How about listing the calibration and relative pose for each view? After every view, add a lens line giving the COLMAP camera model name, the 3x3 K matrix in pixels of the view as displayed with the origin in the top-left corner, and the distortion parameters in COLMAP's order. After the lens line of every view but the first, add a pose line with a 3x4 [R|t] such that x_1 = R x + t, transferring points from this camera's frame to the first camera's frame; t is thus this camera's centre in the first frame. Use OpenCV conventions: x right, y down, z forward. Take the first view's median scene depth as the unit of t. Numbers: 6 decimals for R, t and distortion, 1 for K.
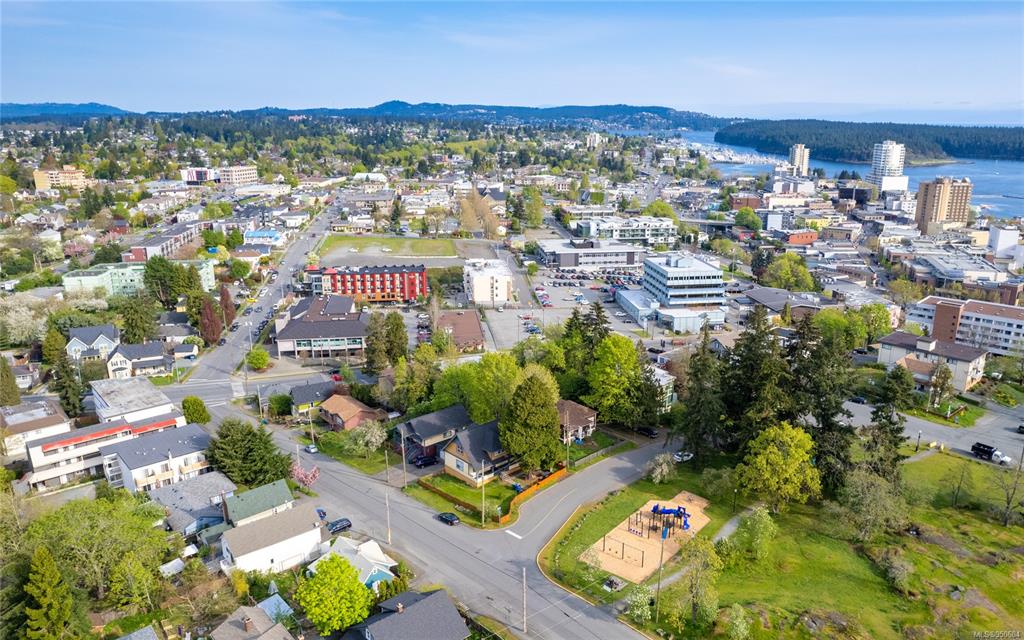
lens RADIAL K [[733.8, 0, 520.5], [0, 733.8, 316.6], [0, 0, 1]] dist [-0.073027, 0.061208]
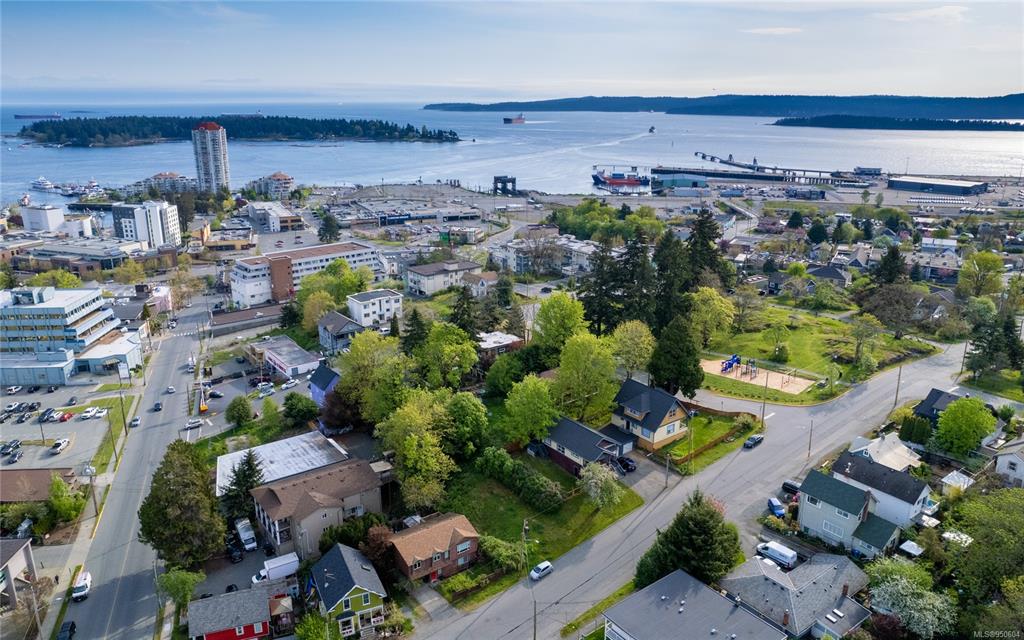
lens RADIAL K [[732.1, 0, 519.8], [0, 732.1, 319.1], [0, 0, 1]] dist [-0.069400, 0.051957]
pose [[0.069859, -0.289684, 0.954569, -0.446404], [0.261643, 0.928728, 0.262694, -0.115704], [-0.962633, 0.231405, 0.140674, 0.440194]]
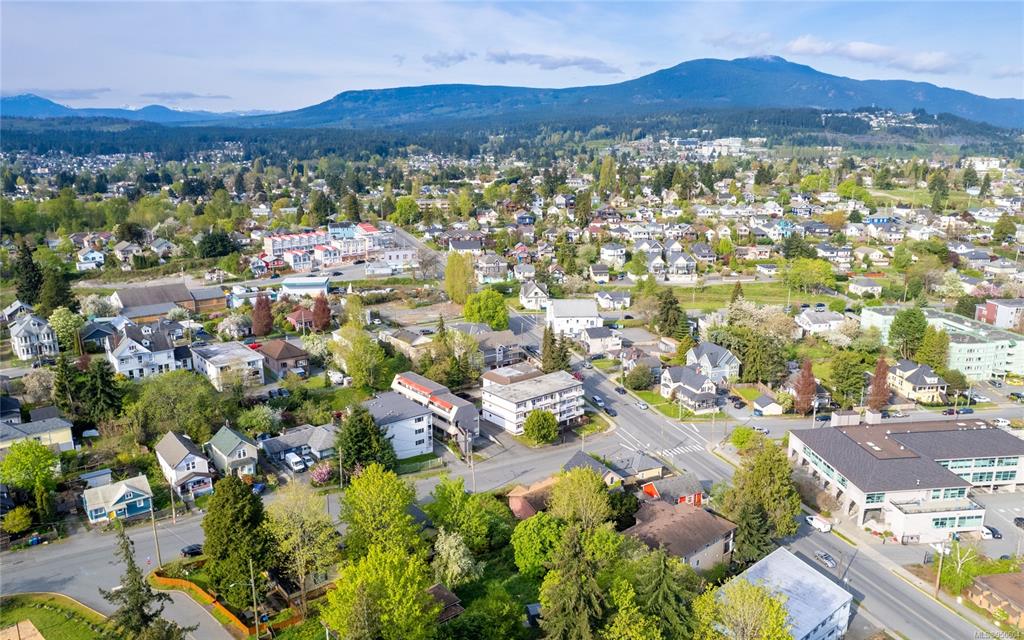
lens RADIAL K [[732.1, 0, 519.8], [0, 732.1, 319.1], [0, 0, 1]] dist [-0.069400, 0.051957]
pose [[-0.027723, 0.234803, -0.971647, 0.289298], [-0.263728, 0.935864, 0.233681, -0.135723], [0.964198, 0.262730, 0.035979, 0.498752]]
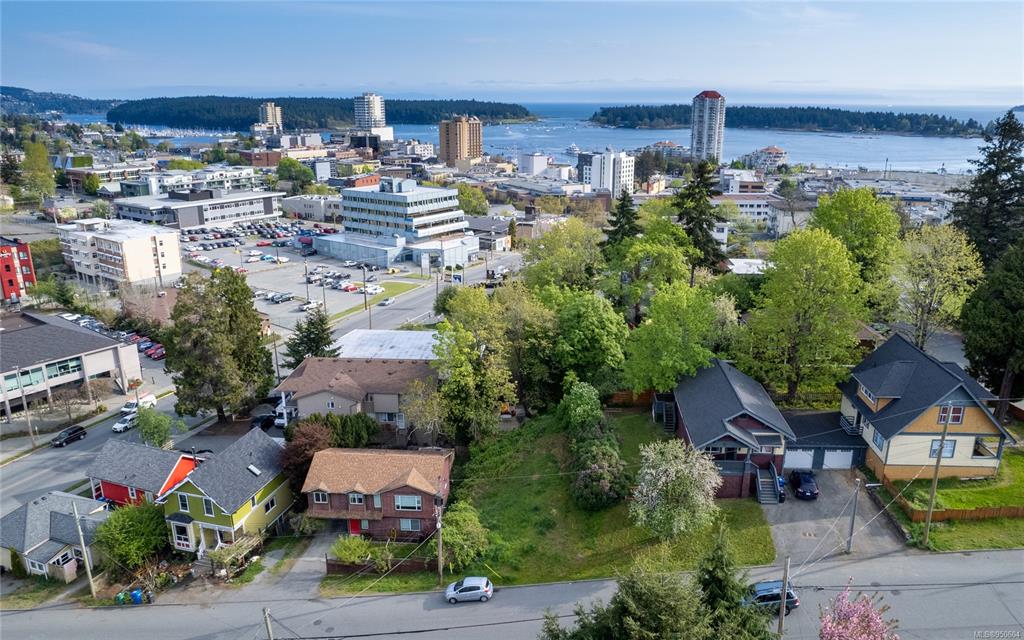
lens RADIAL K [[733.8, 0, 520.5], [0, 733.8, 316.6], [0, 0, 1]] dist [-0.073027, 0.061208]
pose [[0.705042, -0.203537, 0.679329, -0.246566], [0.188801, 0.977228, 0.096845, 0.009902], [-0.683572, 0.059978, 0.727415, 0.362114]]
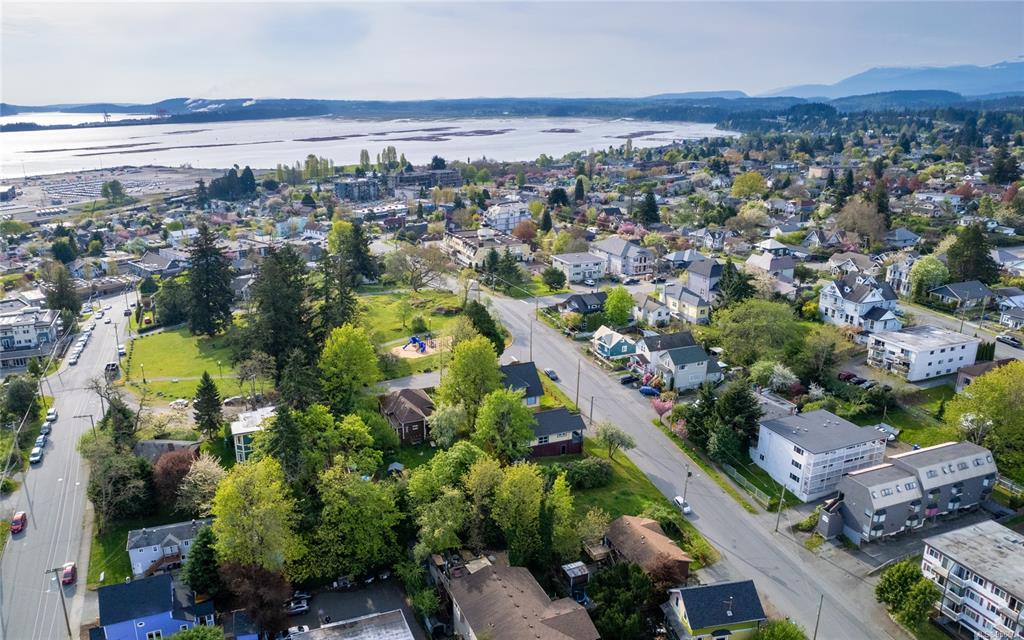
lens RADIAL K [[730.8, 0, 468.2], [0, 730.8, 319.6], [0, 0, 1]] dist [-0.072391, 0.059336]
pose [[-0.936118, -0.095023, 0.338607, -0.161138], [0.101216, 0.849278, 0.518154, -0.220570], [-0.336807, 0.519325, -0.785406, 0.814802]]
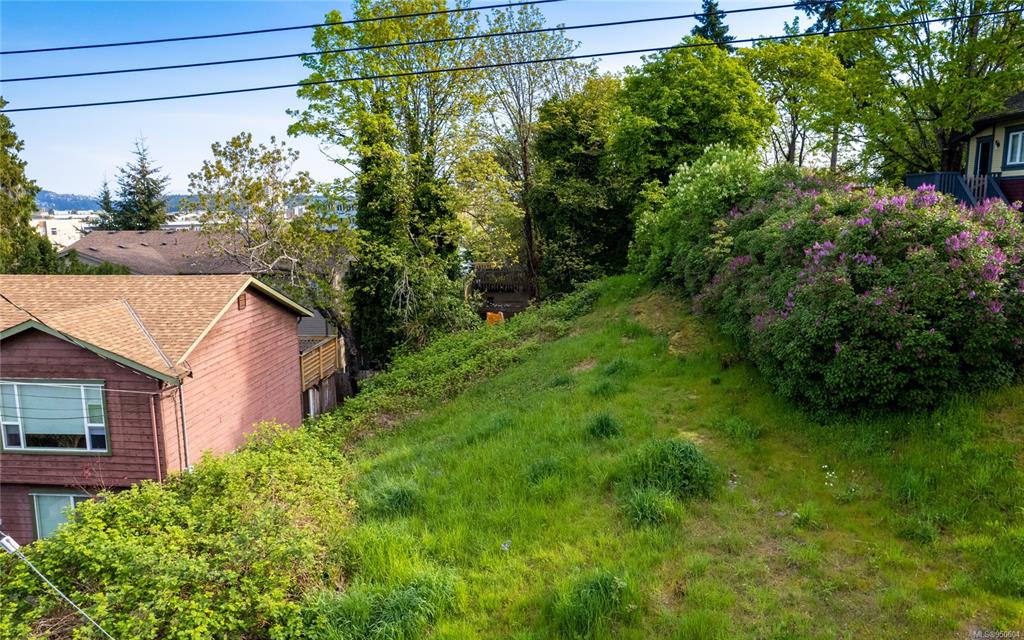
lens RADIAL K [[732.1, 0, 519.8], [0, 732.1, 319.1], [0, 0, 1]] dist [-0.069400, 0.051957]
pose [[0.712262, -0.109102, 0.693383, -0.145759], [0.186723, 0.981703, -0.037339, 0.079383], [-0.676622, 0.156065, 0.719602, 0.485568]]
